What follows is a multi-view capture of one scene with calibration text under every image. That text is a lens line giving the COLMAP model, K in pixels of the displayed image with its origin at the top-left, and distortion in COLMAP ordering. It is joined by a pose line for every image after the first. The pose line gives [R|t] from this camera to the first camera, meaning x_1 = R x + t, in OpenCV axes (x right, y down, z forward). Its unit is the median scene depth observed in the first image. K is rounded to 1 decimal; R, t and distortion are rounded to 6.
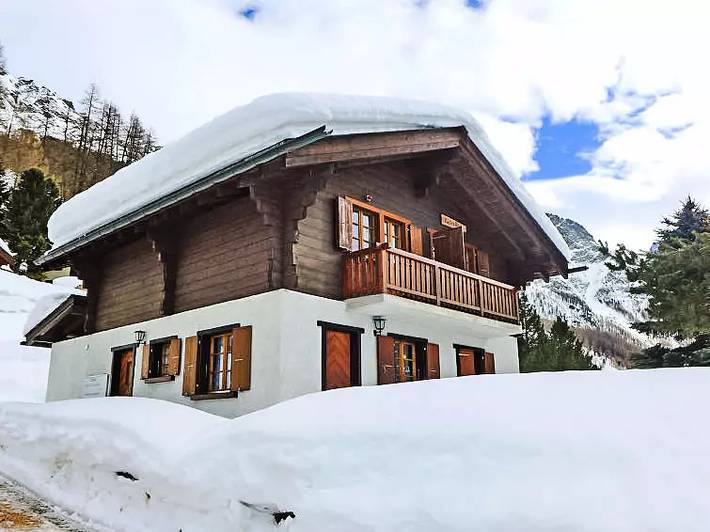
lens RADIAL K [[629.6, 0, 355.0], [0, 629.6, 266.0], [0, 0, 1]] dist [-0.044919, -0.001707]
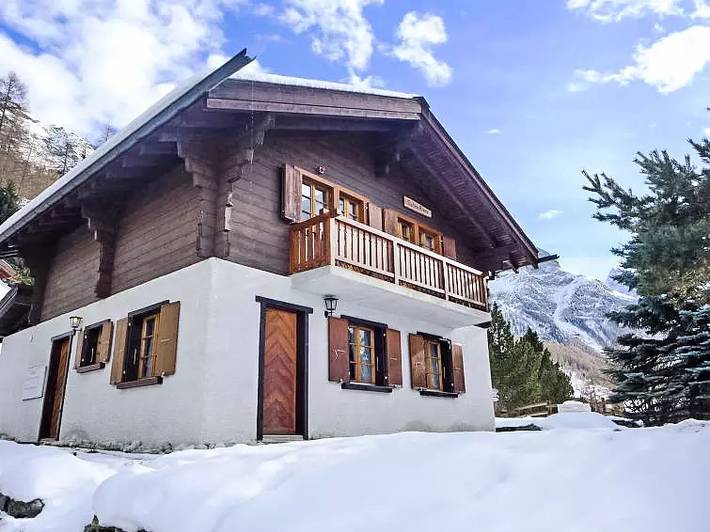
lens RADIAL K [[555.2, 0, 355.0], [0, 555.2, 266.0], [0, 0, 1]] dist [-0.059030, 0.002228]
pose [[0.999939, -0.005092, 0.009803, 0.064205], [0.005558, 0.998828, -0.048089, 0.074207], [-0.009547, 0.048141, 0.998795, 0.199387]]
